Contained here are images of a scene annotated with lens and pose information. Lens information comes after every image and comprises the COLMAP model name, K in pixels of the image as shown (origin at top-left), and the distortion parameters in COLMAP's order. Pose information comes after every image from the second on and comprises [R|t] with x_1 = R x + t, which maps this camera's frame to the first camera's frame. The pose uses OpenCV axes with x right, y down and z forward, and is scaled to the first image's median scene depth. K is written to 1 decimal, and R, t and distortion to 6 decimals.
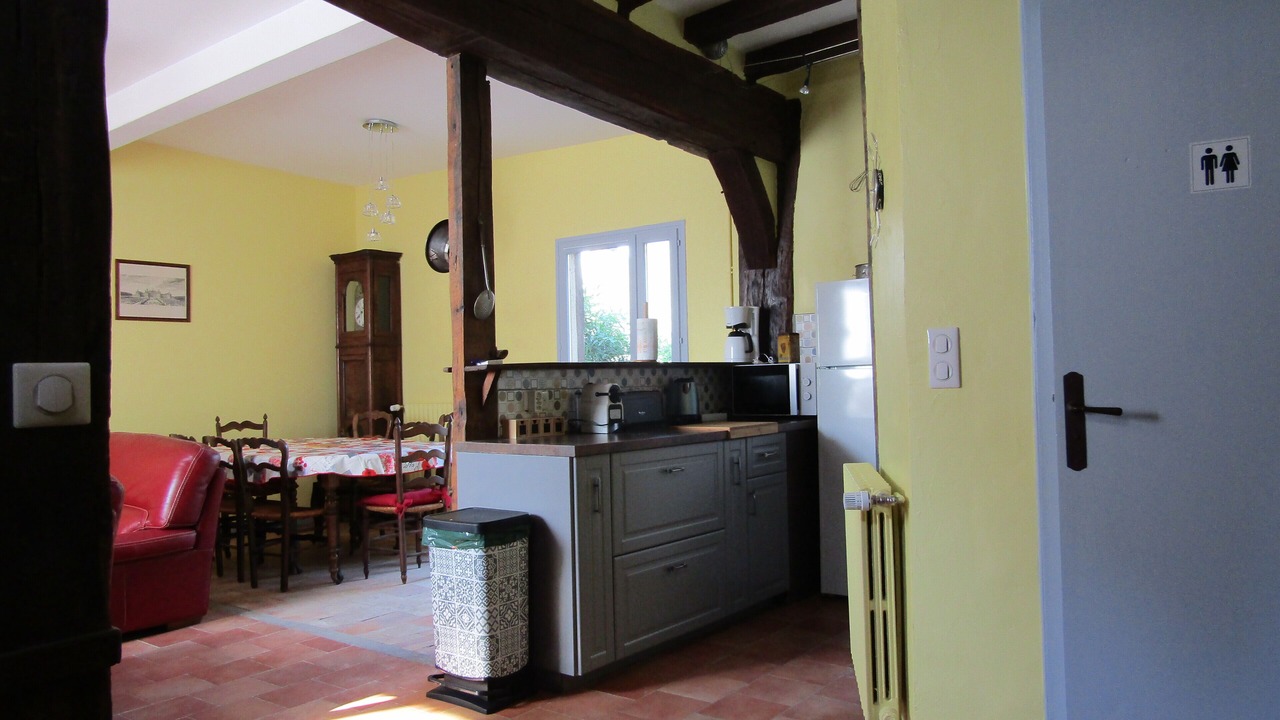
lens RADIAL K [[920.2, 0, 639.3], [0, 920.2, 359.8], [0, 0, 1]] dist [0.001945, -0.007785]
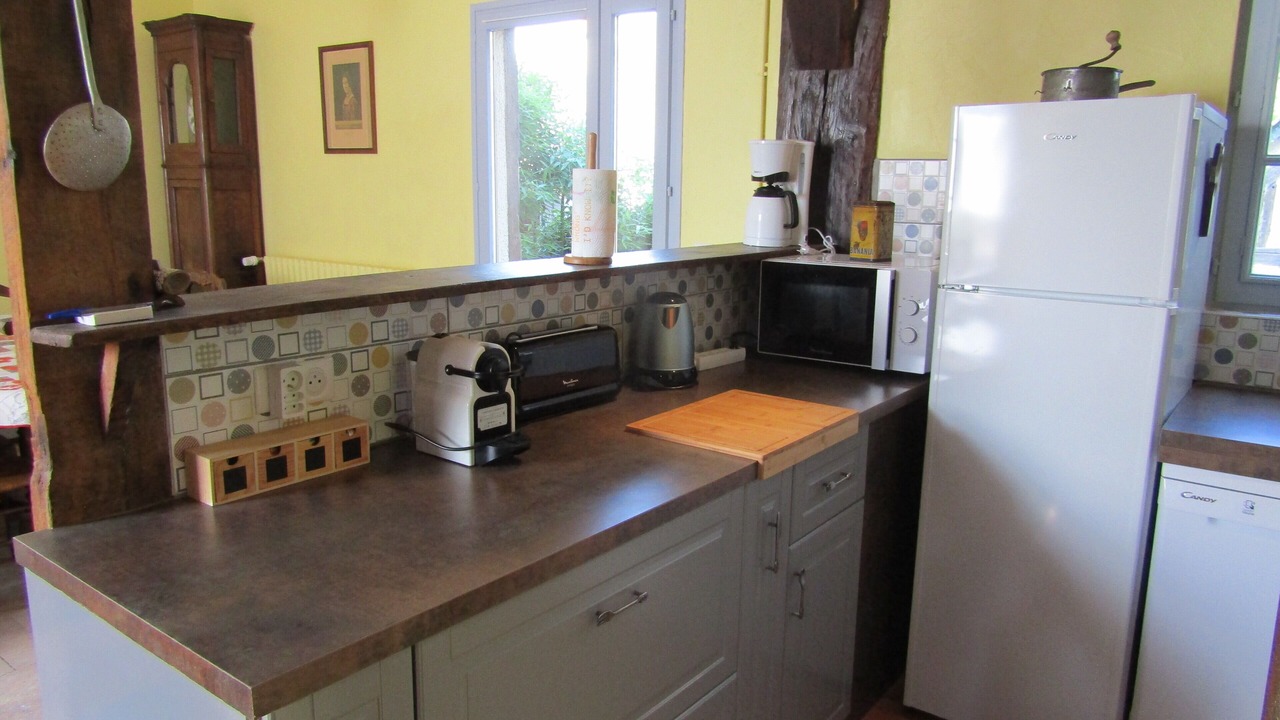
lens RADIAL K [[920.2, 0, 641.6], [0, 920.2, 357.8], [0, 0, 1]] dist [0.001945, -0.007785]
pose [[0.999336, 0.034577, 0.011488, 0.028199], [-0.036215, 0.977292, 0.208778, -0.045155], [-0.004008, -0.209055, 0.977896, 0.466722]]
